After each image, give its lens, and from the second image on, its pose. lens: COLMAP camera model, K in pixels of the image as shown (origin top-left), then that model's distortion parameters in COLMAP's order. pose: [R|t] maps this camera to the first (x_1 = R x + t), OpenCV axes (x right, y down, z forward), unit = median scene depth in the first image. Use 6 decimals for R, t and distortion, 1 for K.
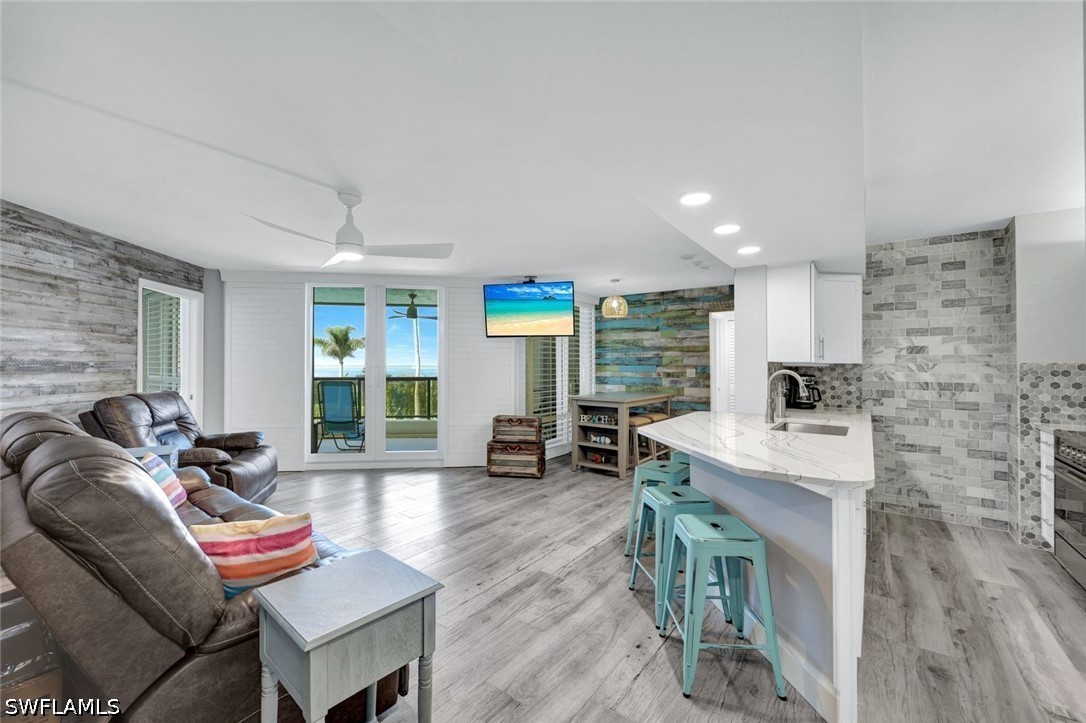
lens RADIAL K [[437.4, 0, 541.0], [0, 437.4, 362.3], [0, 0, 1]] dist [-0.001196, 0.000003]
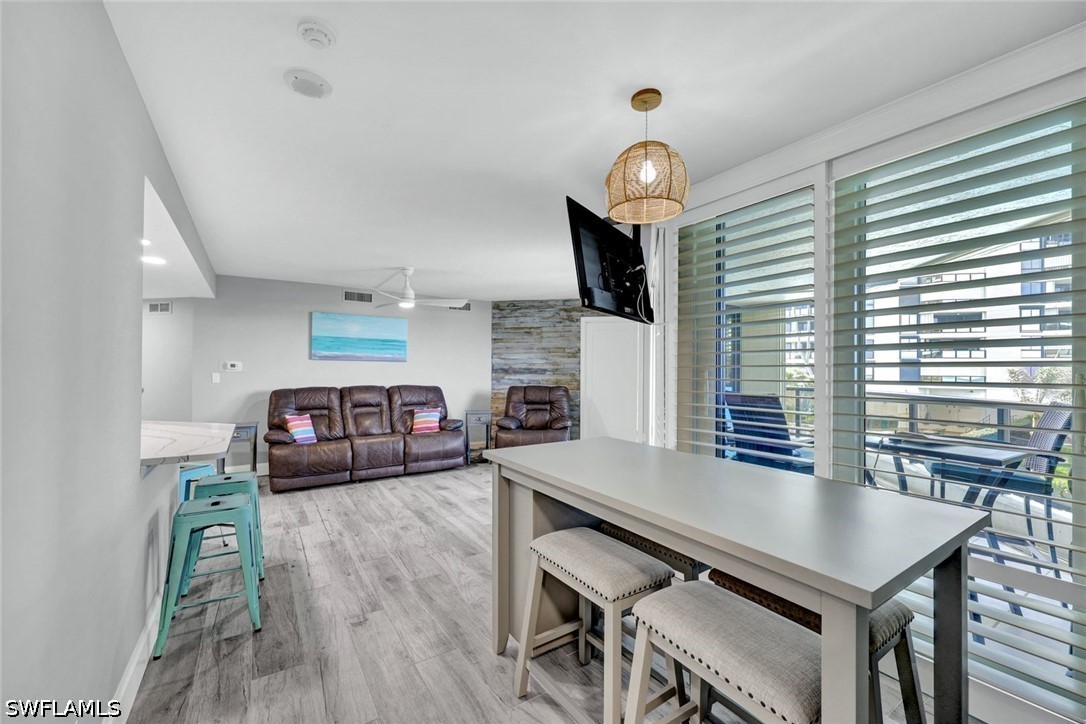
lens RADIAL K [[437.4, 0, 541.9], [0, 437.4, 369.8], [0, 0, 1]] dist [-0.001196, 0.000003]
pose [[-0.340414, -0.003499, -0.940269, 0.779192], [-0.001025, 0.999994, -0.003351, 0.010958], [0.940275, -0.000177, -0.340415, 1.644583]]
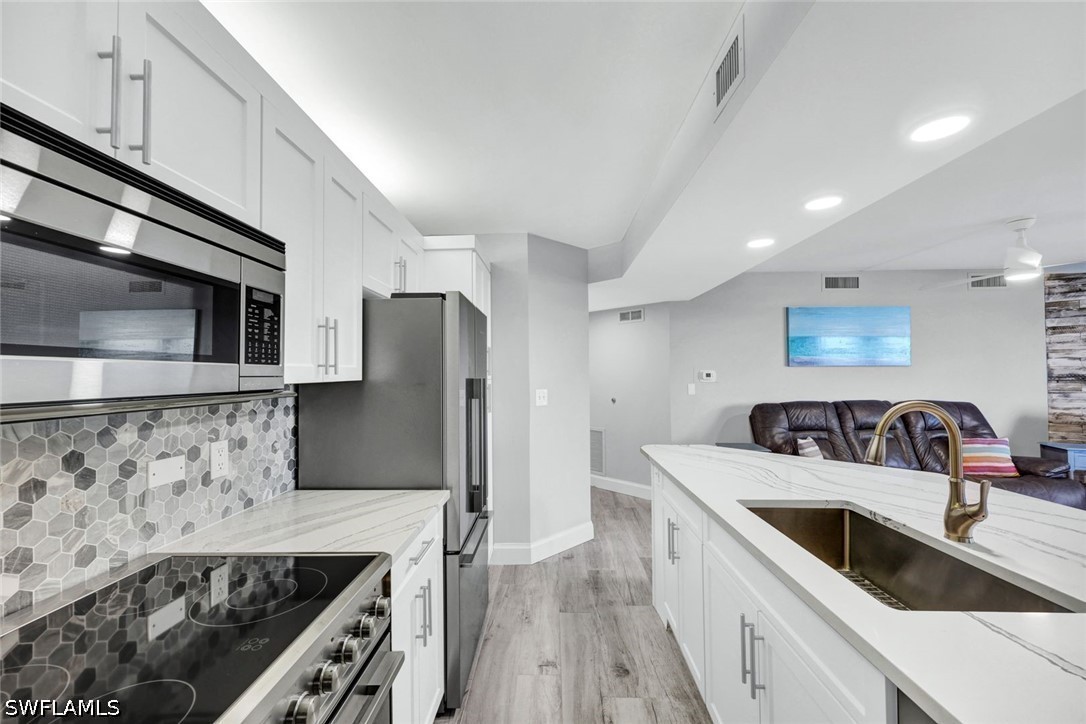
lens RADIAL K [[437.4, 0, 537.5], [0, 437.4, 361.7], [0, 0, 1]] dist [-0.001196, 0.000003]
pose [[-0.817495, -0.018220, -0.575648, 0.890737], [0.005435, 0.999211, -0.039345, 0.002109], [0.575911, -0.035293, -0.816751, 0.966106]]
